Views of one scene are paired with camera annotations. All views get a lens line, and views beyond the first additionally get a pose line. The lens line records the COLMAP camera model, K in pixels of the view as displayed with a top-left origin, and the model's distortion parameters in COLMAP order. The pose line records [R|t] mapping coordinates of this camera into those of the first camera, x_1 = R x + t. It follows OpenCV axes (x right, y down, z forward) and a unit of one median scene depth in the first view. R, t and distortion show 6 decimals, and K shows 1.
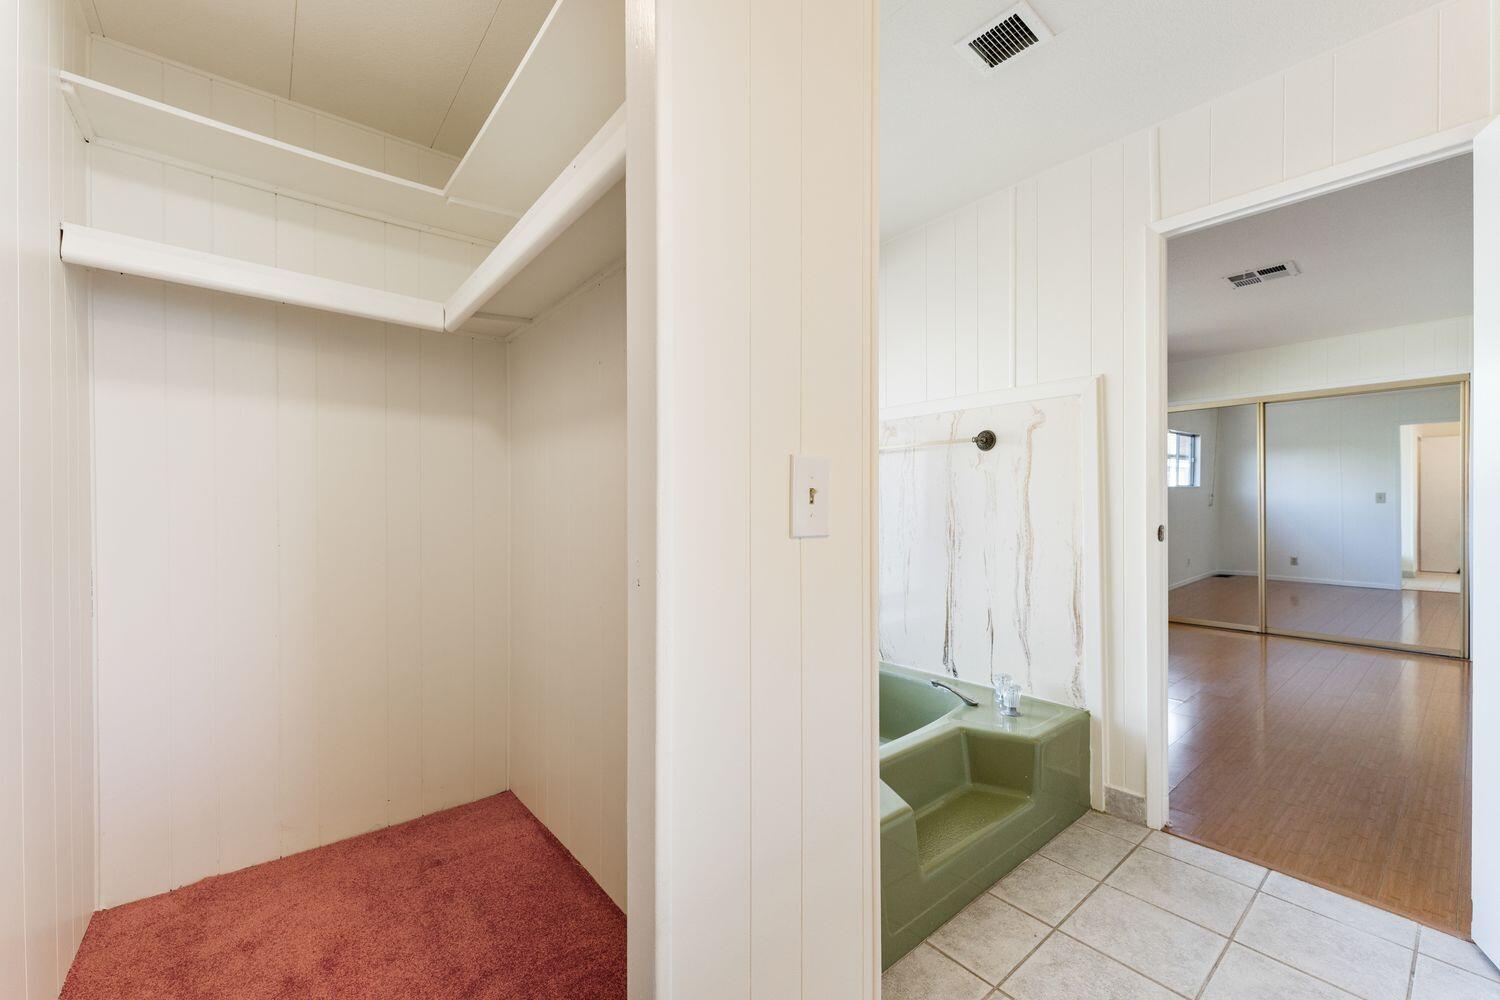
lens RADIAL K [[608.5, 0, 746.6], [0, 608.5, 506.2], [0, 0, 1]] dist [0.000698, 0.000159]
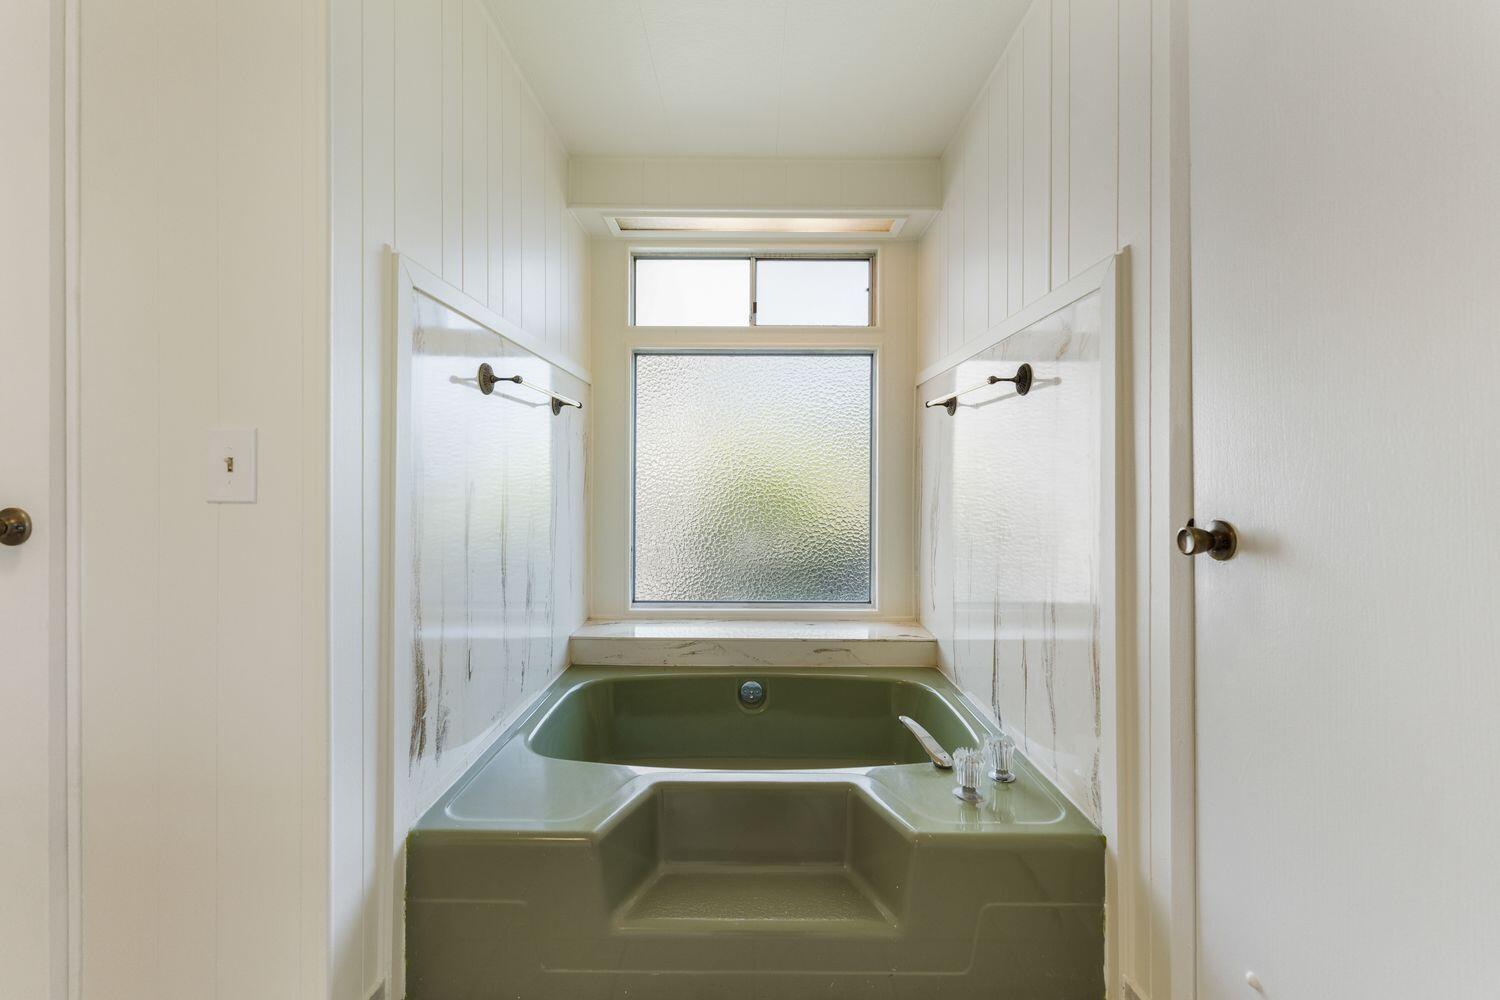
lens RADIAL K [[599.6, 0, 748.0], [0, 599.6, 487.9], [0, 0, 1]] dist [0.021837, 0.000050]
pose [[0.758447, 0.004269, -0.651720, 0.685921], [-0.005666, 0.999984, -0.000043, 0.008592], [0.651710, 0.003725, 0.758459, 0.344646]]
